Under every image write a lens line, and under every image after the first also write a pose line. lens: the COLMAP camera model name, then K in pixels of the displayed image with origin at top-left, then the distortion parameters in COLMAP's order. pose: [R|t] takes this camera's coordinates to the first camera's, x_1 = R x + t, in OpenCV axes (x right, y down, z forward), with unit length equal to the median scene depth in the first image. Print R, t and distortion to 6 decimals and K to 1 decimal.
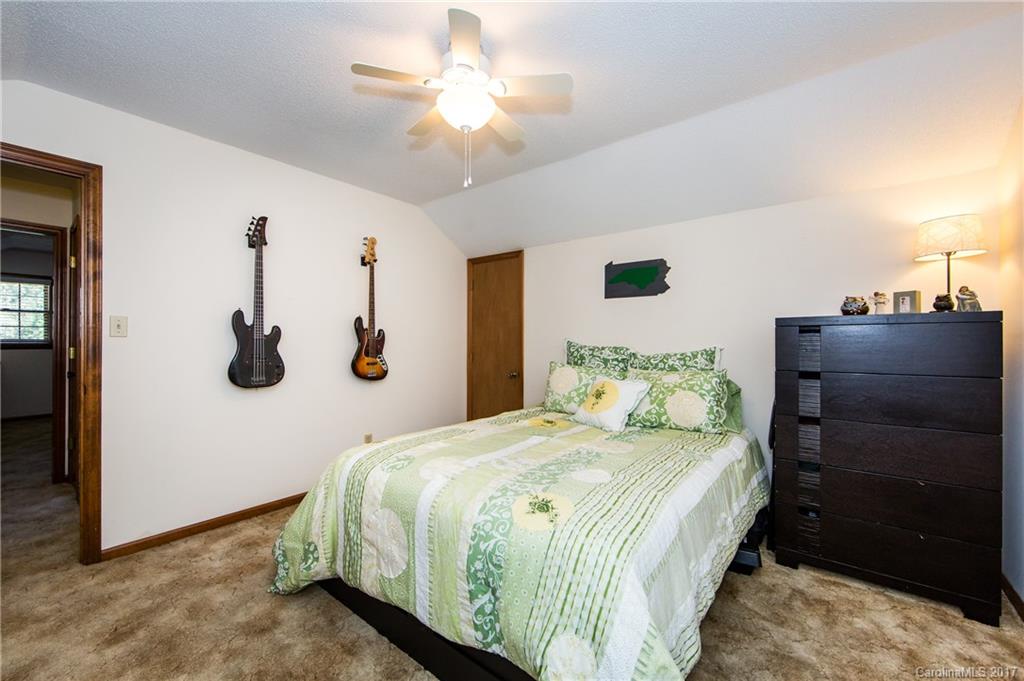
lens RADIAL K [[408.3, 0, 517.4], [0, 408.3, 340.5], [0, 0, 1]] dist [0.001116, 0.000153]
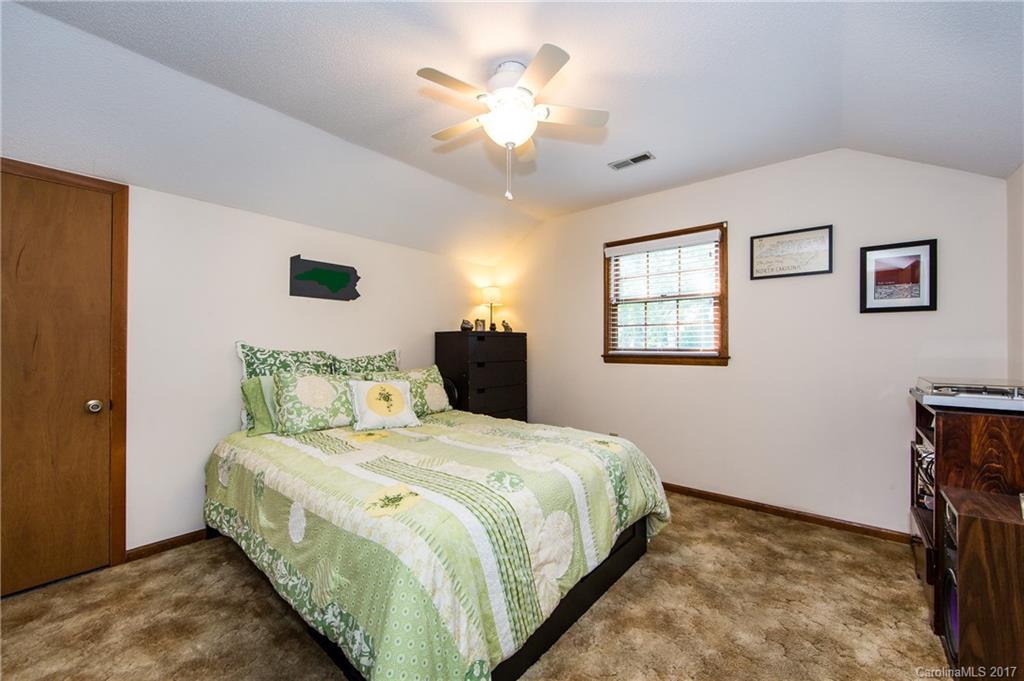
lens RADIAL K [[408.3, 0, 517.4], [0, 408.3, 340.5], [0, 0, 1]] dist [0.001116, 0.000153]
pose [[0.014905, 0.017831, 0.999730, -0.697941], [0.002120, 0.999838, -0.017865, 0.009207], [-0.999887, 0.002385, 0.014865, 0.564395]]
